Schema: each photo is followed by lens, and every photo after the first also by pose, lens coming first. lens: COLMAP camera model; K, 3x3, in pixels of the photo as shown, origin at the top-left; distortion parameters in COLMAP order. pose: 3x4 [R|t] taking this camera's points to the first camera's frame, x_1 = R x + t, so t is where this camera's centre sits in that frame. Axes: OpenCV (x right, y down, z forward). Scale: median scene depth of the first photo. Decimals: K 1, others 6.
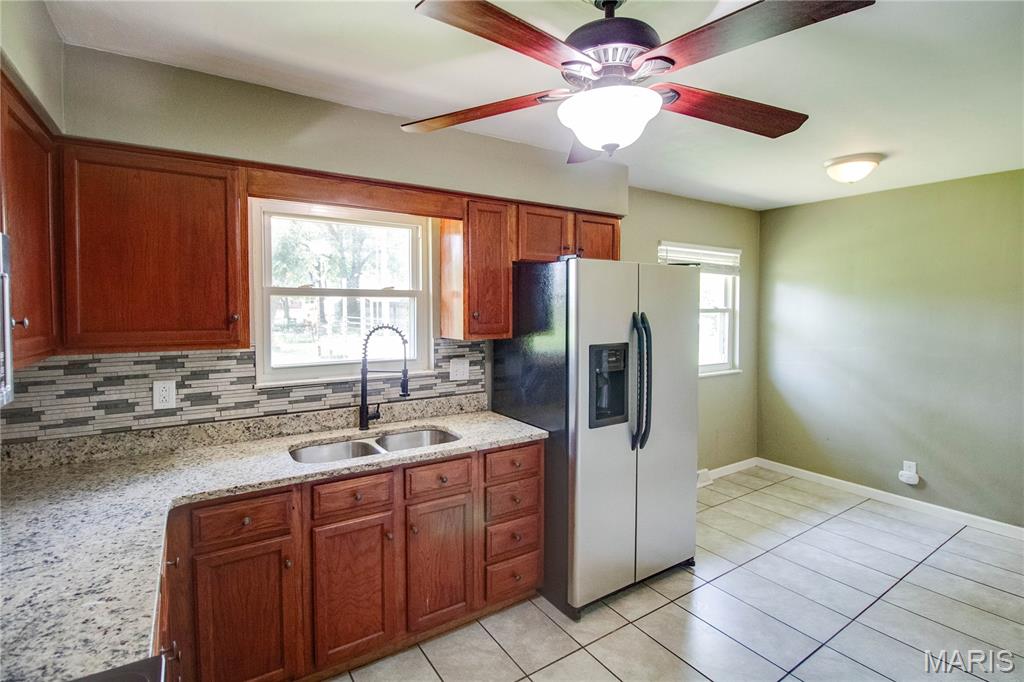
lens RADIAL K [[493.1, 0, 525.0], [0, 493.1, 325.6], [0, 0, 1]] dist [0.000514, -0.011587]
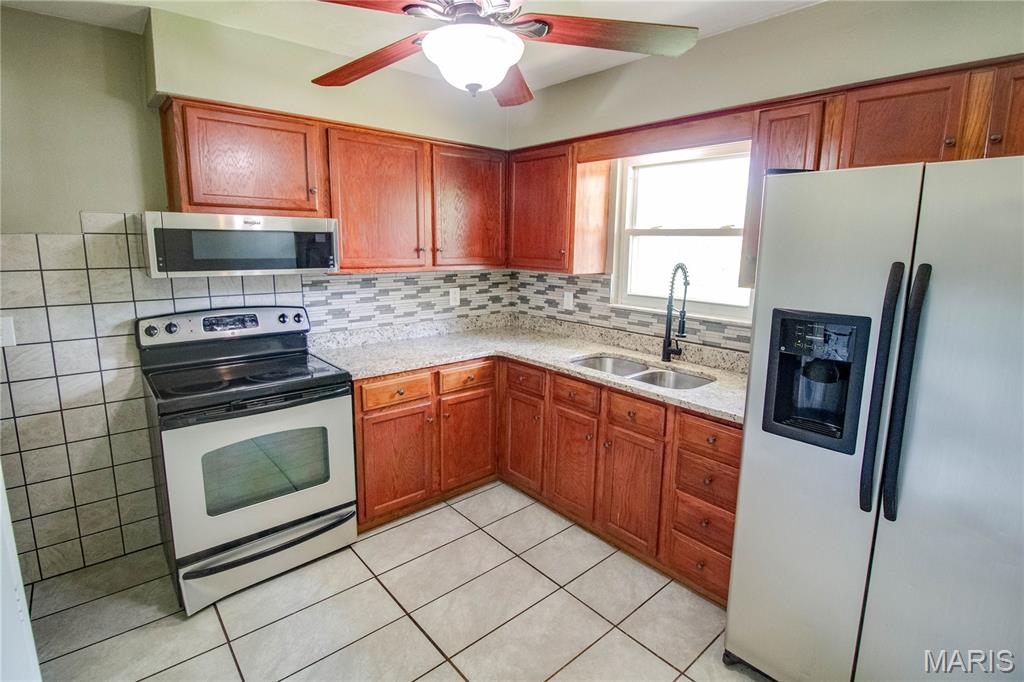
lens RADIAL K [[493.1, 0, 525.0], [0, 493.1, 325.6], [0, 0, 1]] dist [0.000514, -0.011587]
pose [[0.135128, 0.166165, -0.976796, 0.768906], [-0.054217, 0.985601, 0.160162, -0.025447], [0.989344, 0.031317, 0.142191, 0.607555]]
